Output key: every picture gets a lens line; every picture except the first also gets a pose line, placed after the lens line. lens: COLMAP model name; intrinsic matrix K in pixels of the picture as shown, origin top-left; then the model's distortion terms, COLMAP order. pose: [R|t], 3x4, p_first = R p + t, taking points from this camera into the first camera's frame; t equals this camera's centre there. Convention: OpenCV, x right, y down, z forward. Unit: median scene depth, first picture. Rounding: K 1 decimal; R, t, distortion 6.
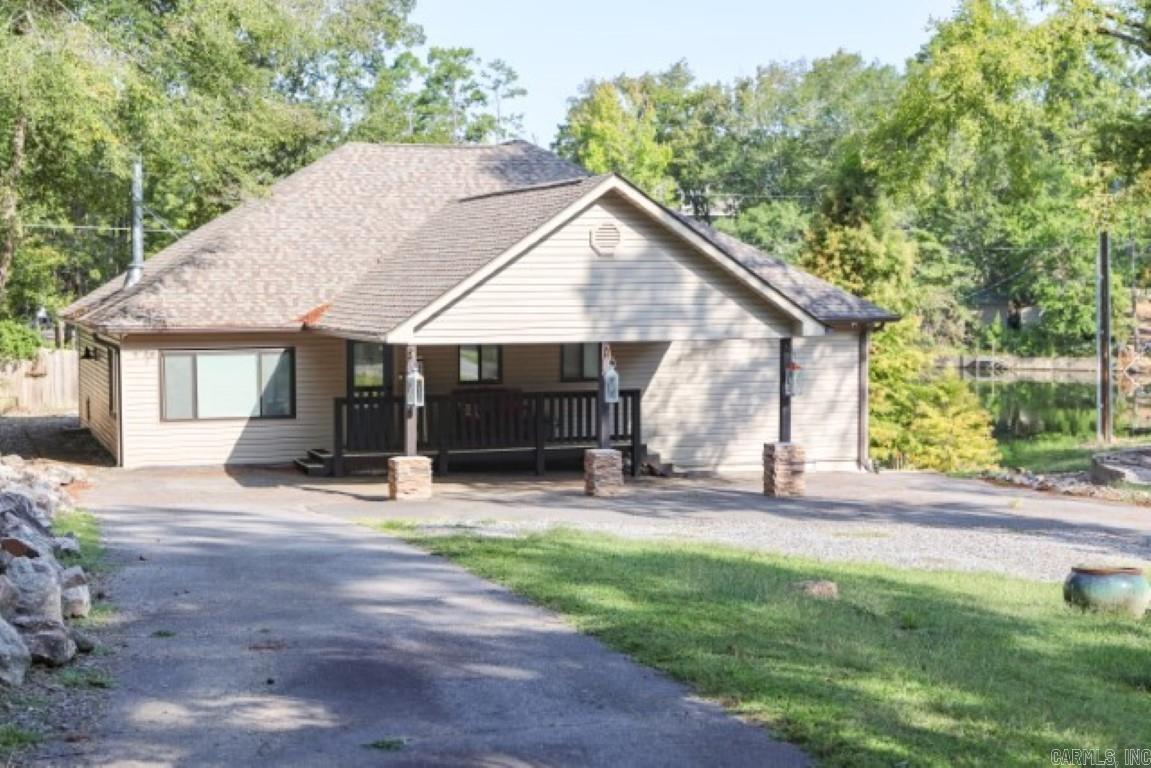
lens RADIAL K [[1740.9, 0, 575.5], [0, 1740.9, 384.0], [0, 0, 1]] dist [-0.027306, -0.109102]
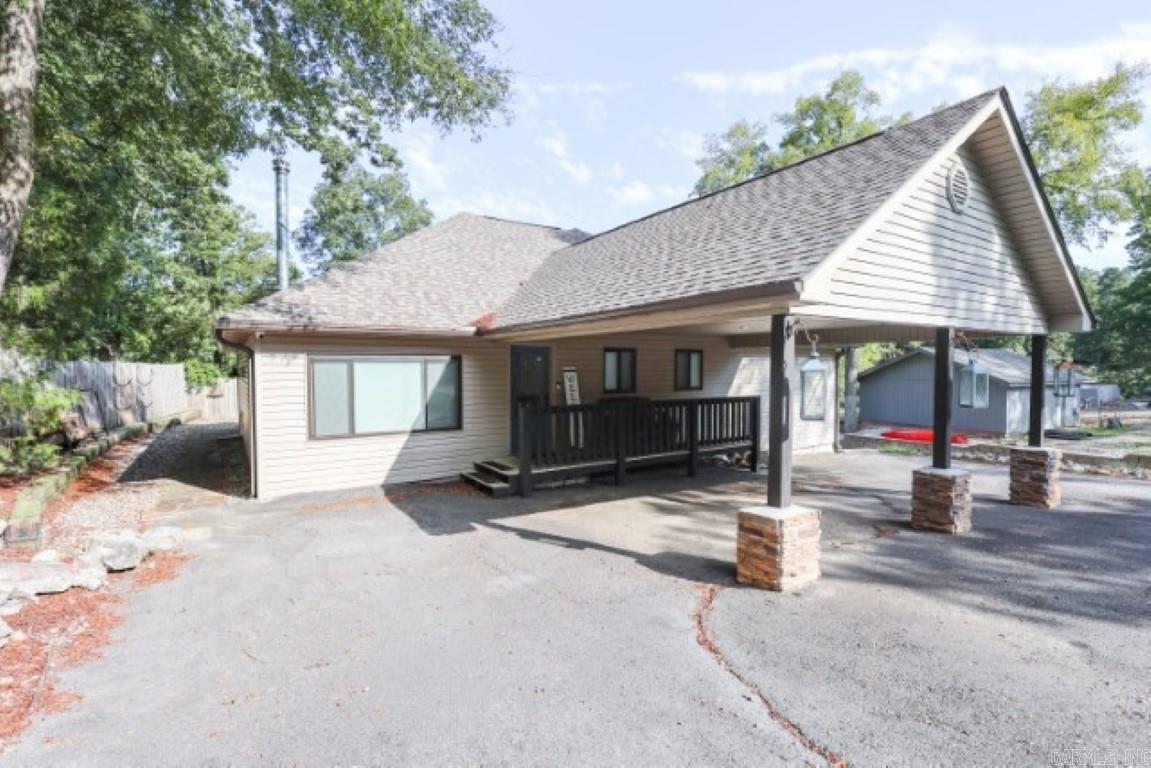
lens RADIAL K [[532.8, 0, 572.1], [0, 532.8, 382.8], [0, 0, 1]] dist [-0.000229, 0.000650]
pose [[0.972381, -0.006652, 0.233305, -0.173460], [0.014580, 0.999373, -0.032273, 0.004304], [-0.232944, 0.034784, 0.971868, 0.713359]]
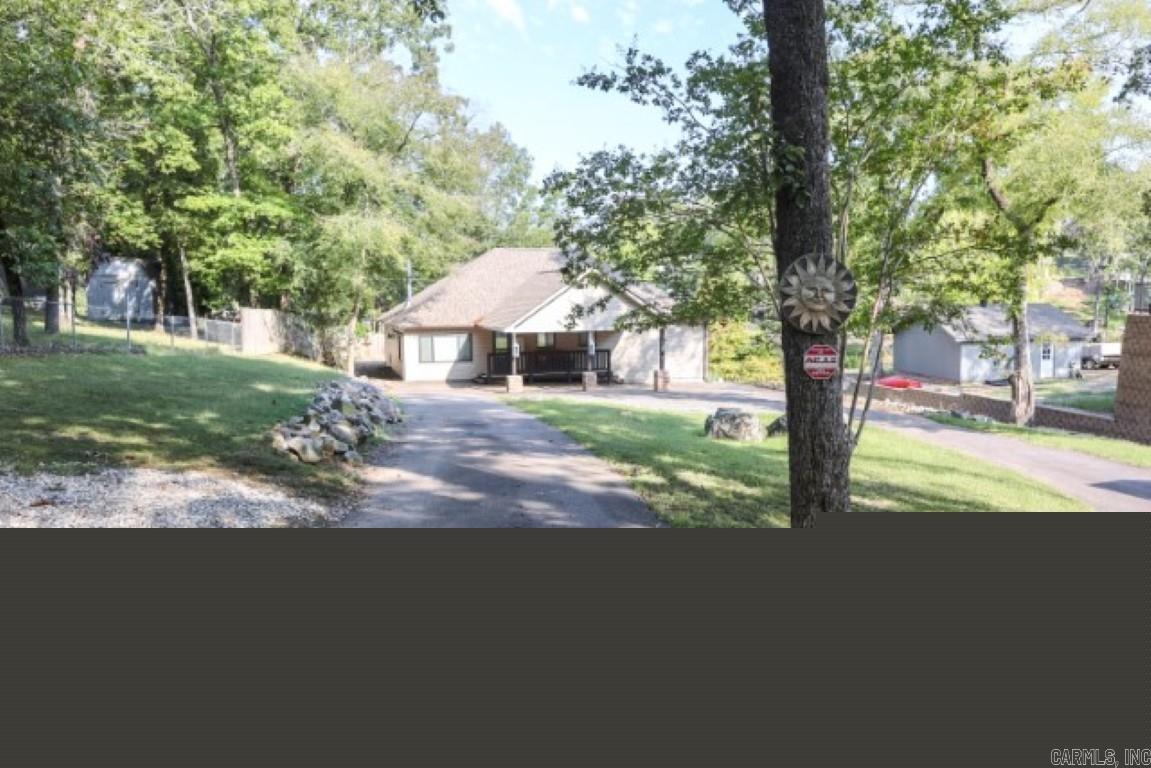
lens RADIAL K [[882.3, 0, 575.5], [0, 882.3, 384.0], [0, 0, 1]] dist [0.003119, 0.000217]
pose [[0.998169, -0.003430, -0.060387, 0.065680], [0.006096, 0.999012, 0.044024, -0.003207], [0.060176, -0.044311, 0.997204, -0.270690]]
